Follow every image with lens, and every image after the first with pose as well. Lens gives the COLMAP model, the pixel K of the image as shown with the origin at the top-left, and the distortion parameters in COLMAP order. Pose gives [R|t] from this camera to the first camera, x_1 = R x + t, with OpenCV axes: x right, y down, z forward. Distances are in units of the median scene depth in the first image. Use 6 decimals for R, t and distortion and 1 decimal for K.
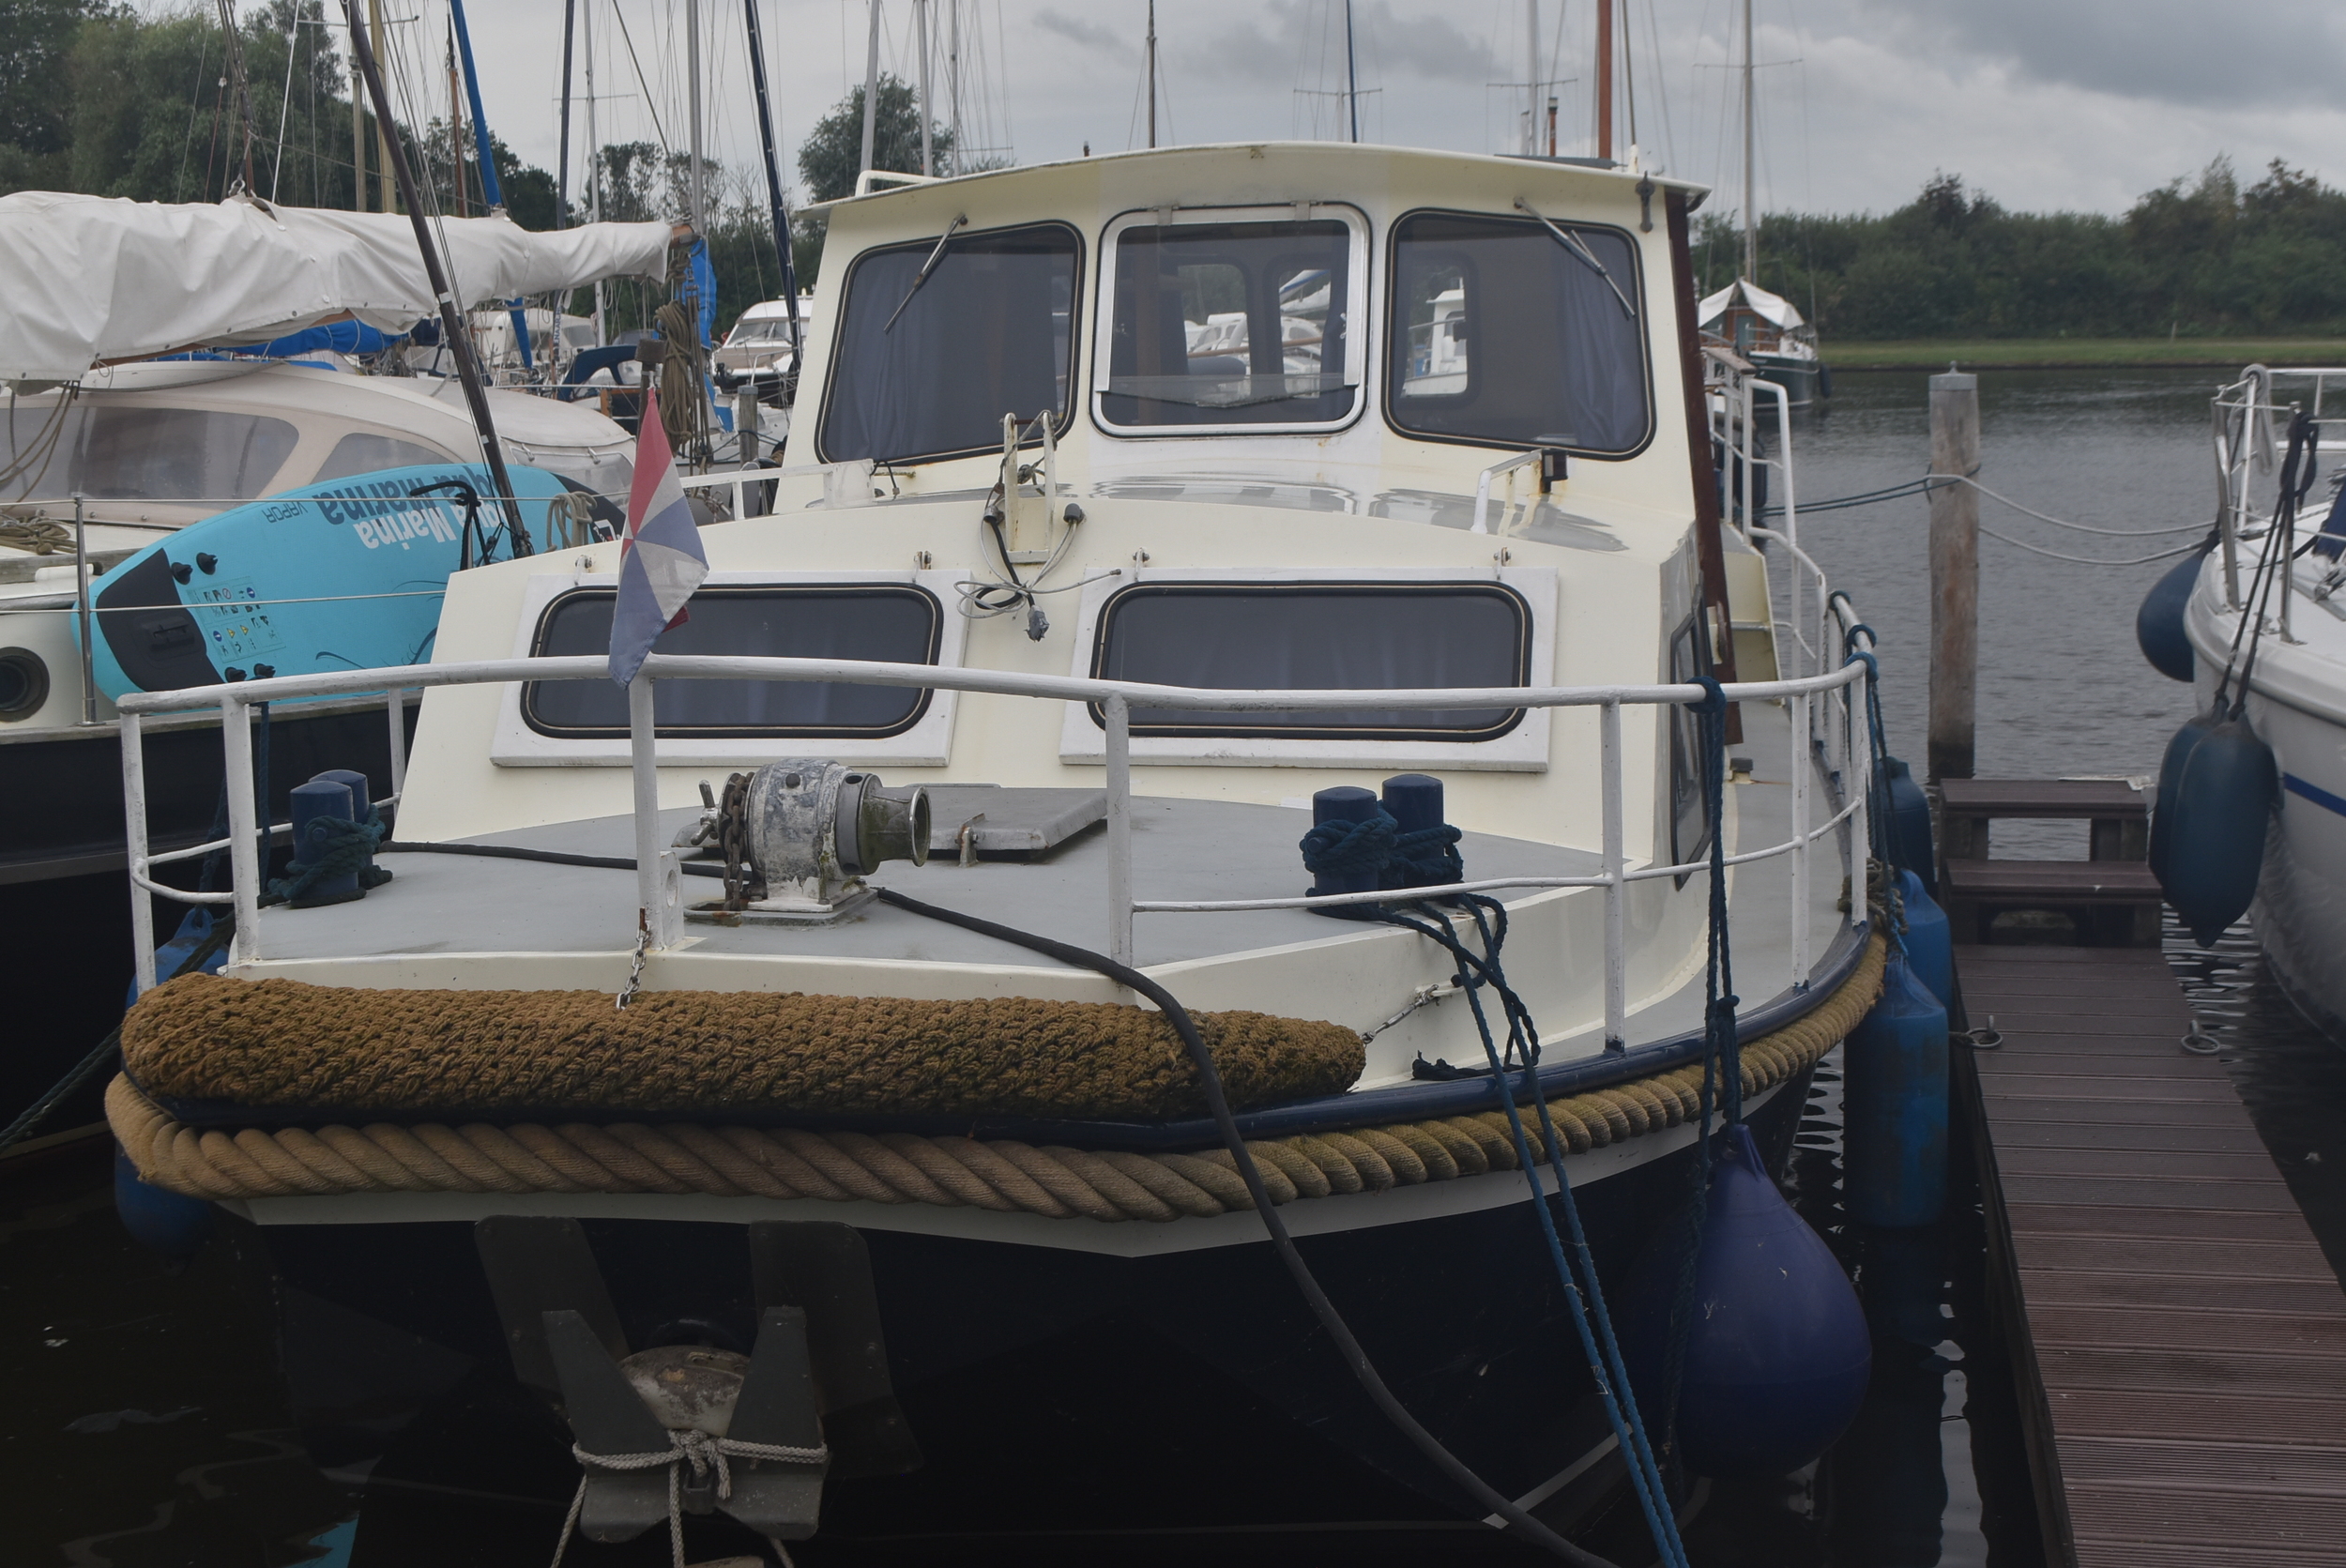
lens RADIAL K [[3260.5, 0, 1170.9], [0, 3260.5, 849.3], [0, 0, 1]] dist [-0.019295, 0.013012]
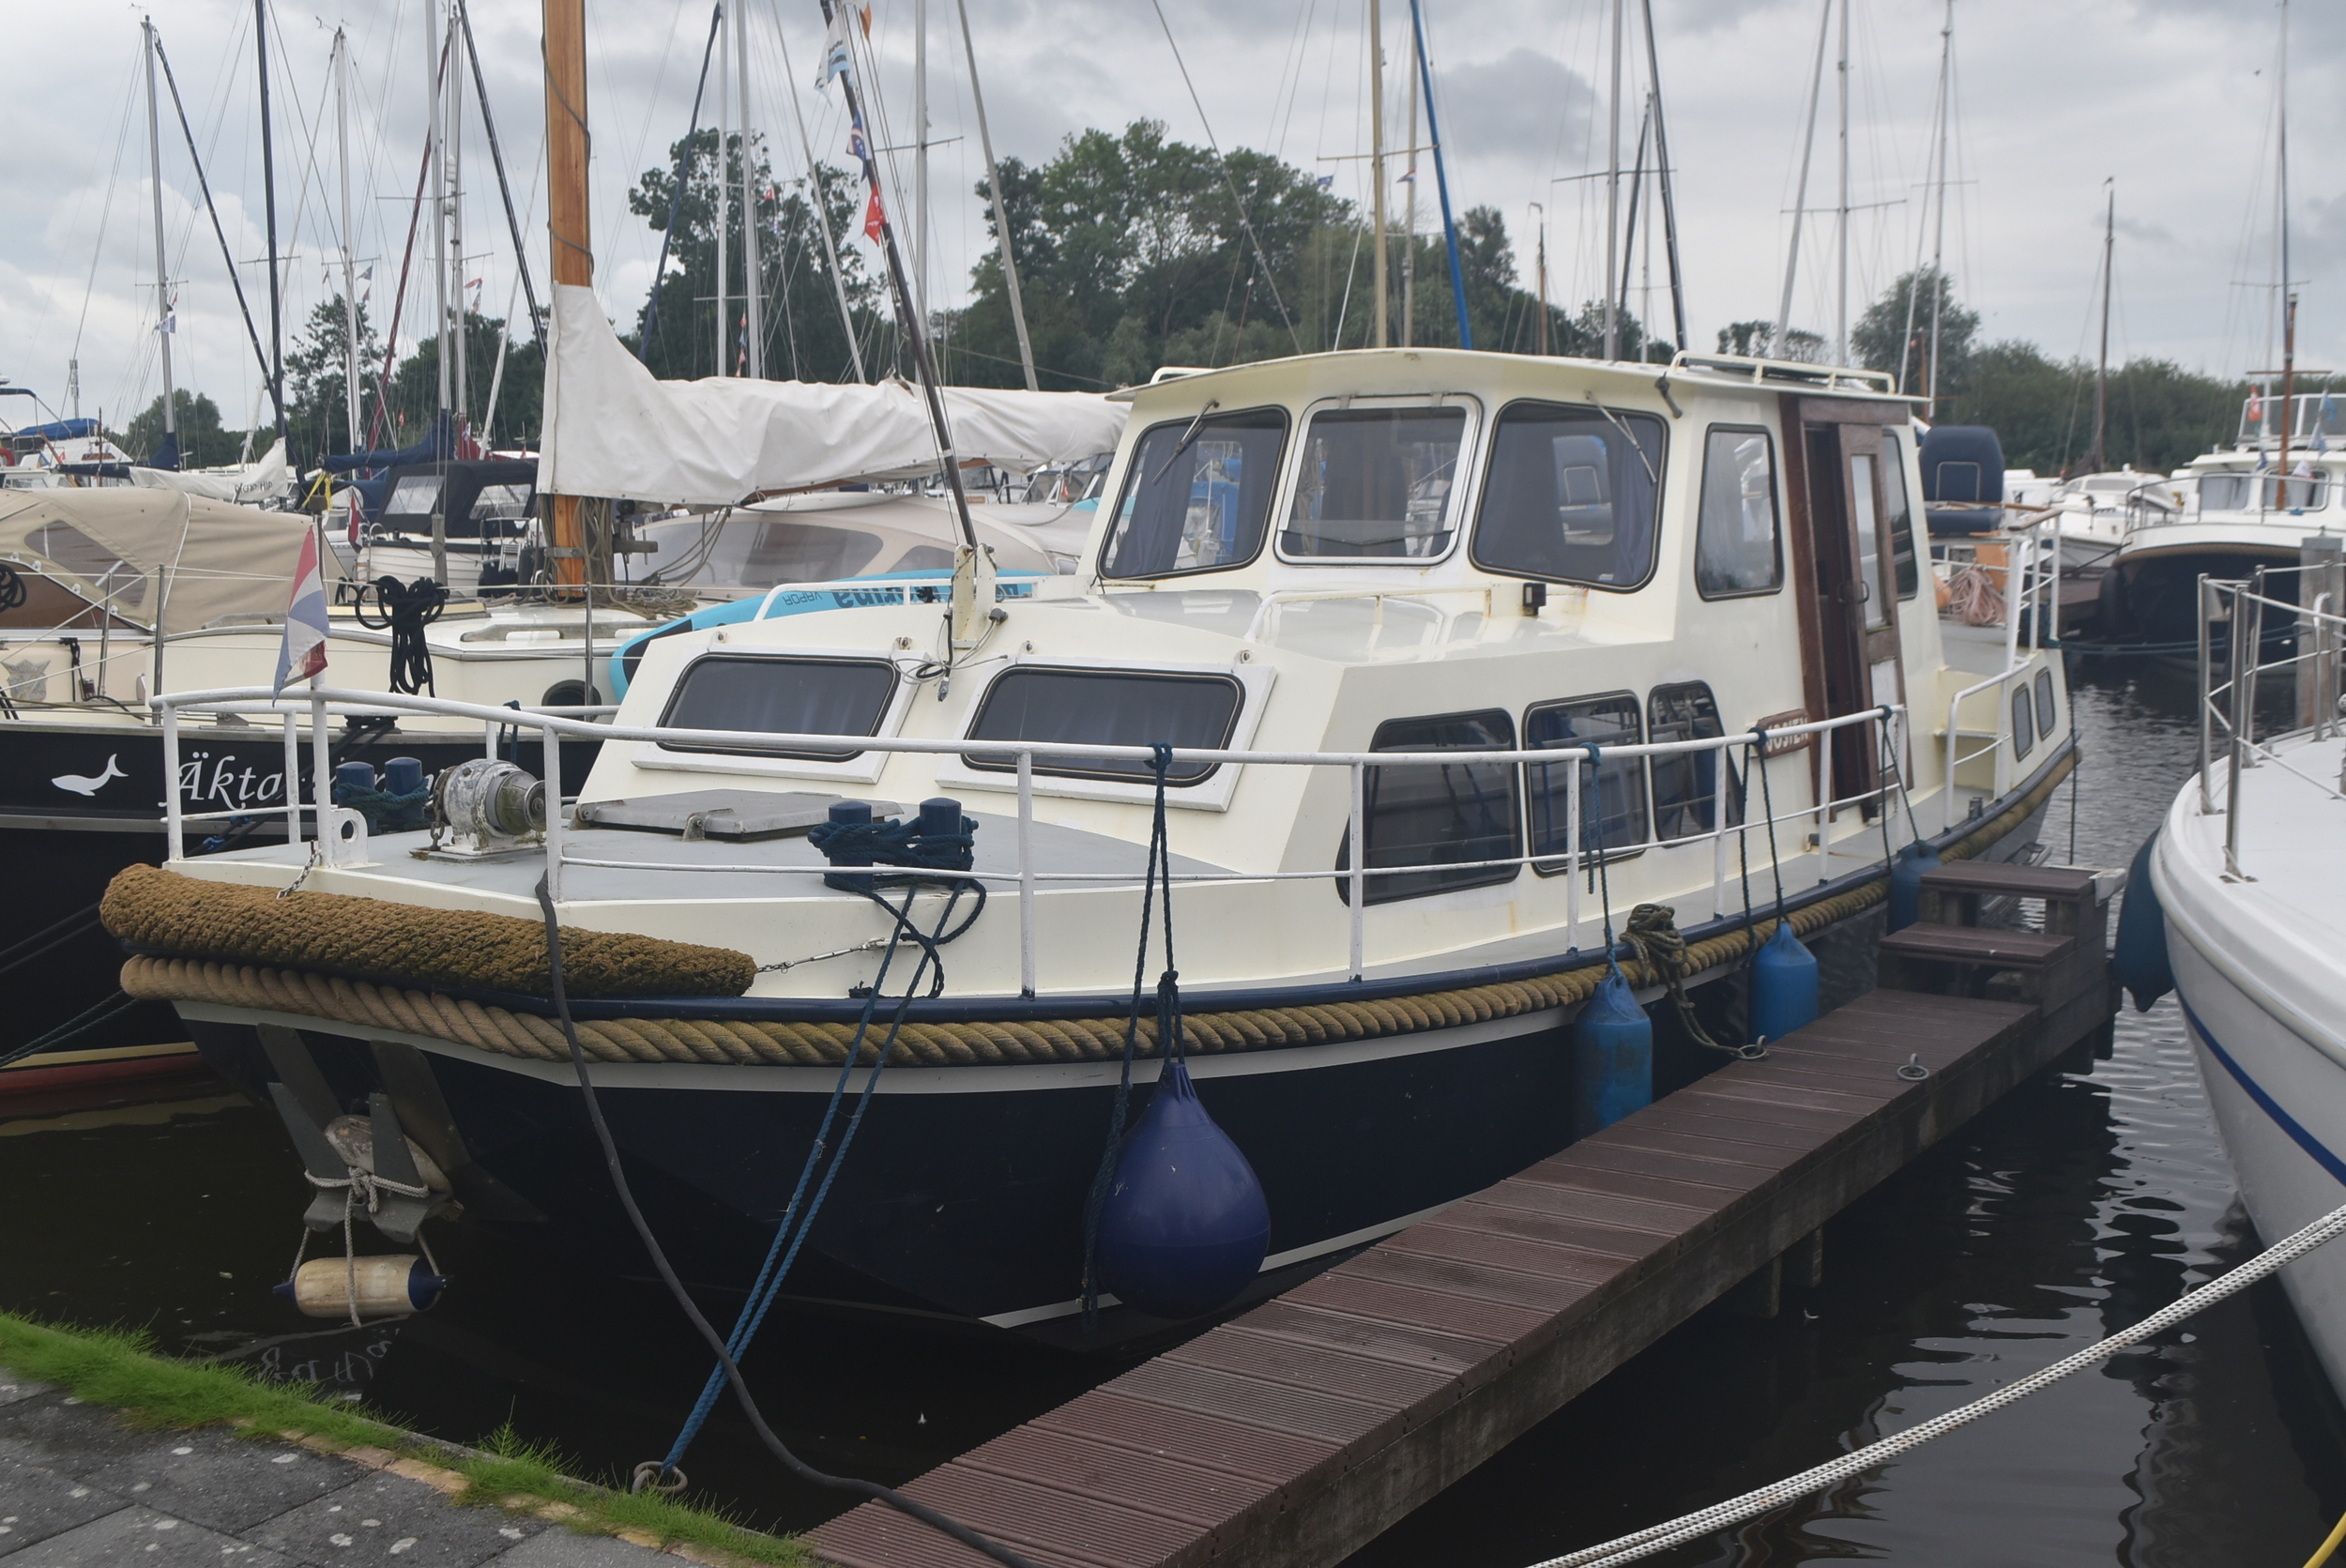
lens RADIAL K [[2607.0, 0, 1212.8], [0, 2607.0, 882.5], [0, 0, 1]] dist [-0.013898, -0.187846]
pose [[0.931359, 0.073036, -0.356702, 0.676685], [-0.073305, 0.997228, 0.012787, -0.009947], [0.356647, 0.014239, 0.934131, -0.051618]]
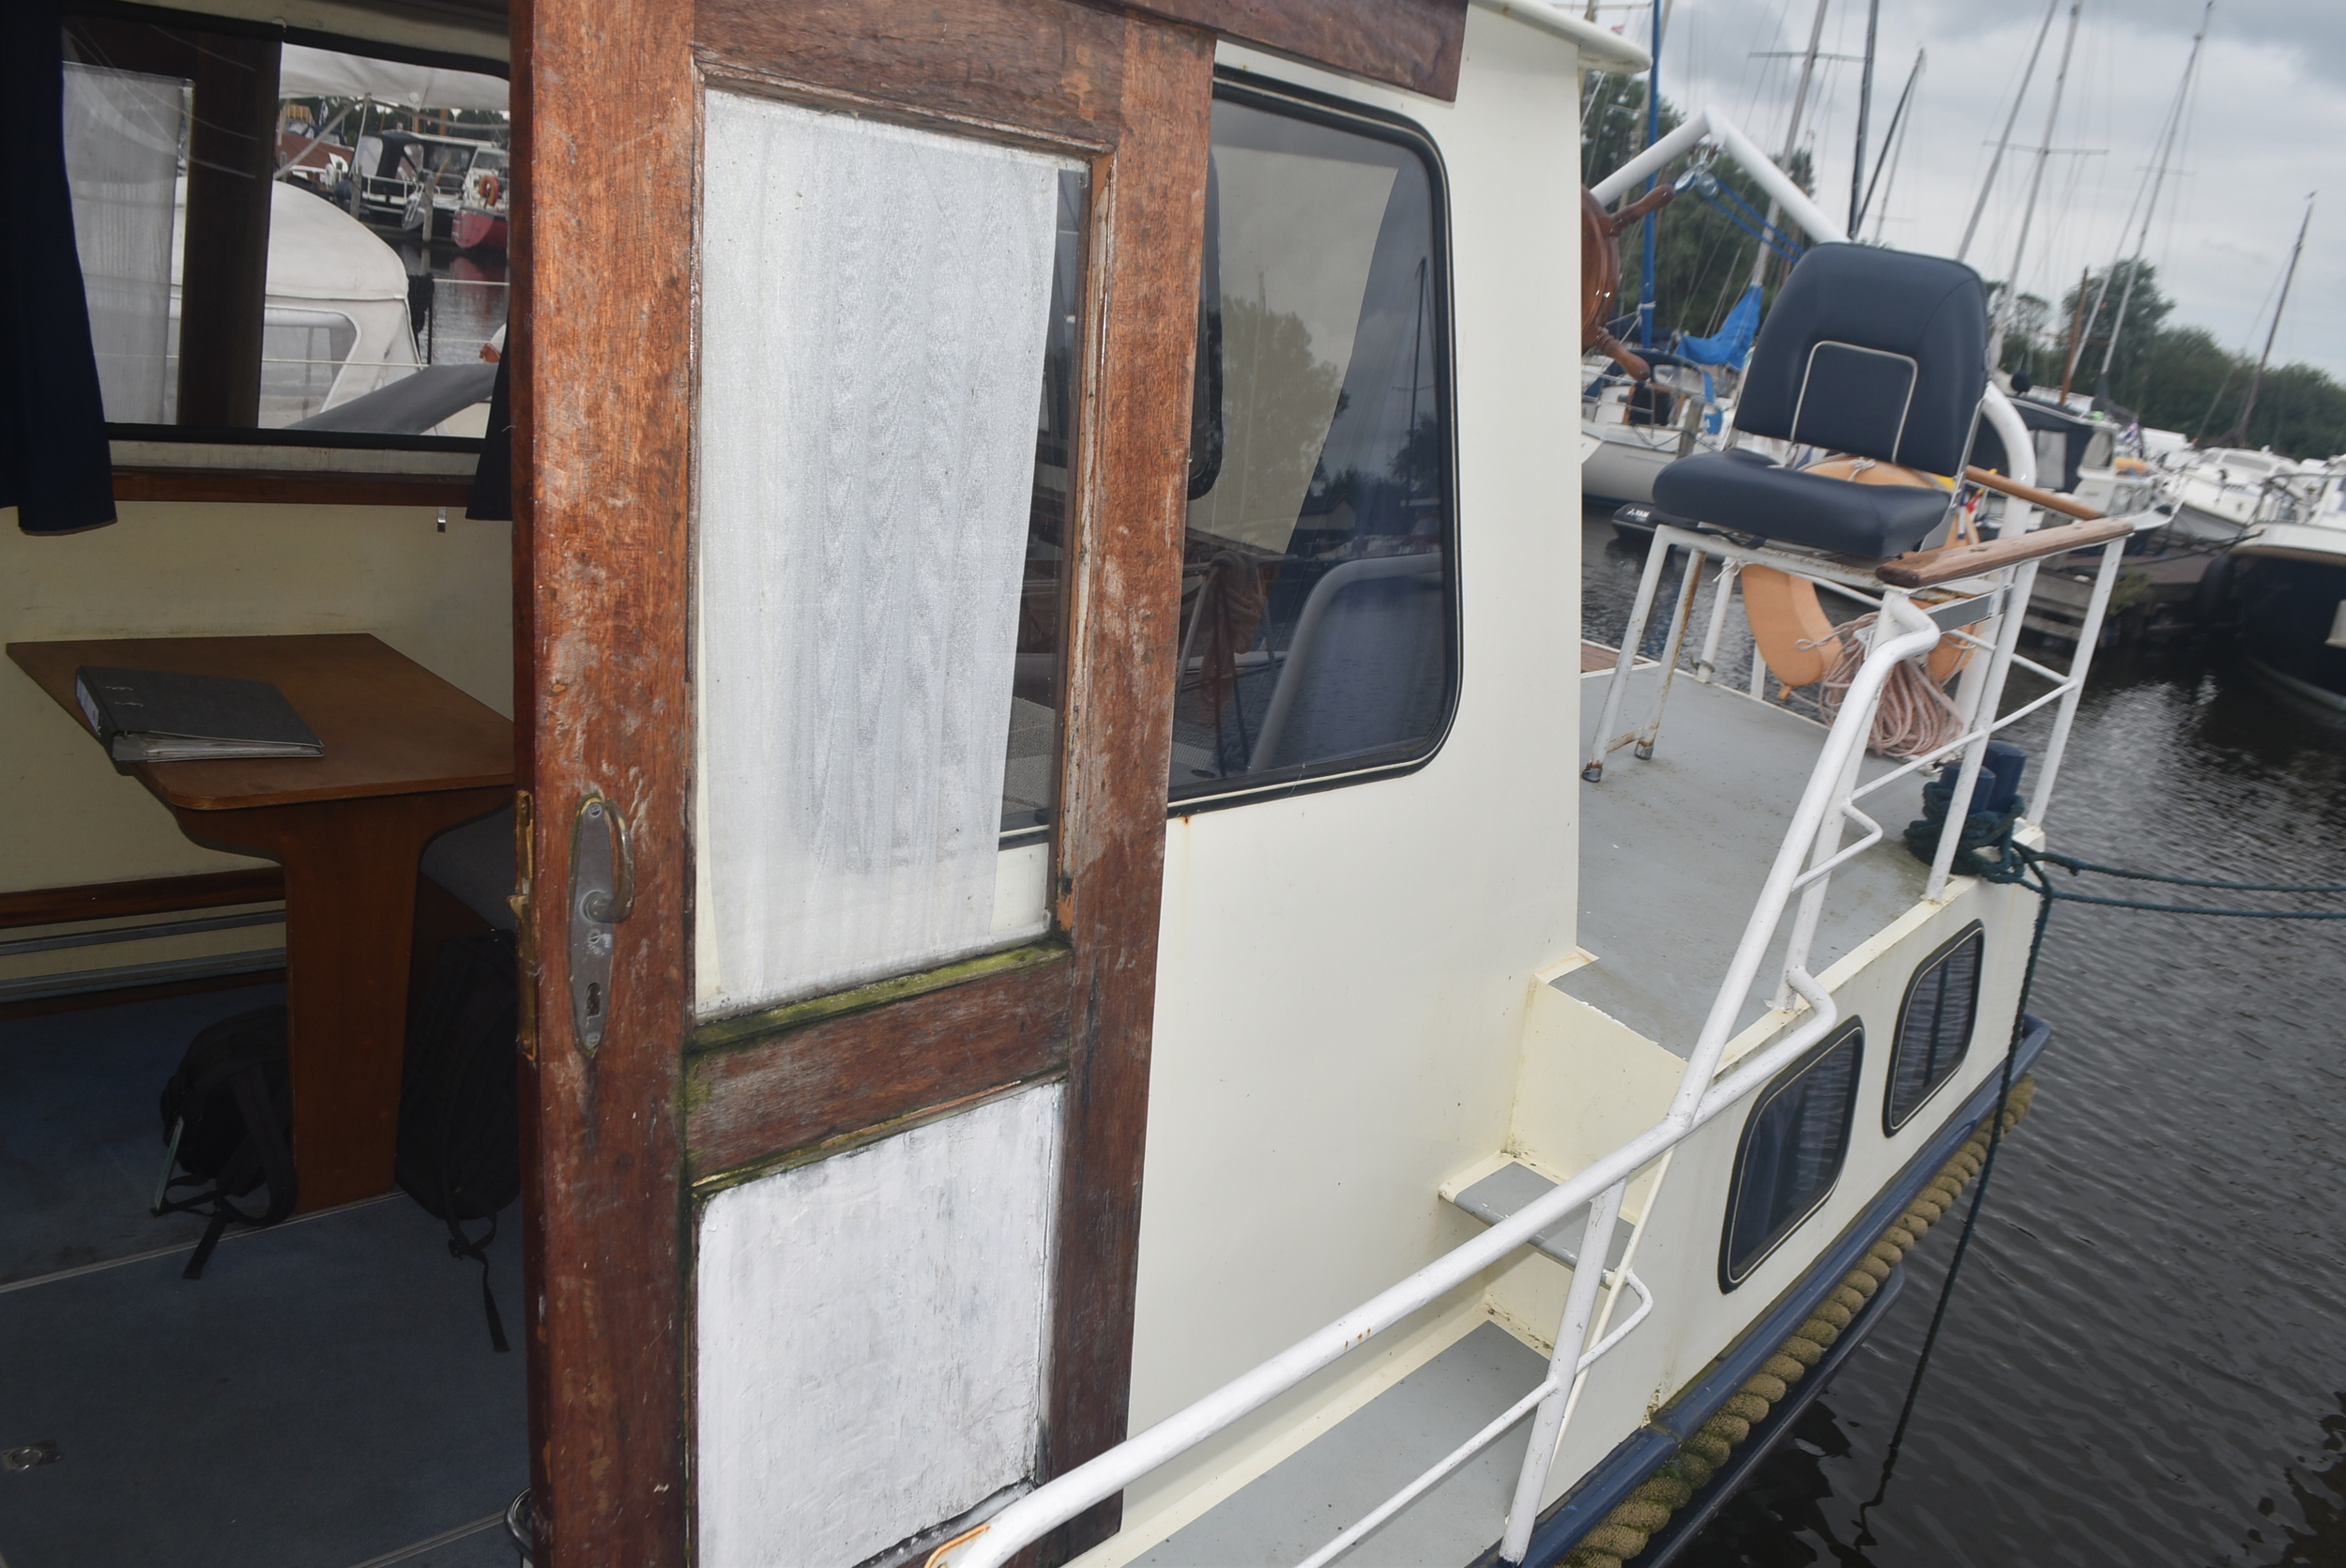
lens RADIAL K [[1830.2, 0, 1158.6], [0, 1830.2, 861.8], [0, 0, 1]] dist [-0.081043, 0.010758]
pose [[0.816999, 0.320421, -0.479419, 0.583618], [-0.260838, 0.946837, 0.188316, -0.336487], [0.514272, -0.028803, 0.857143, 2.037498]]
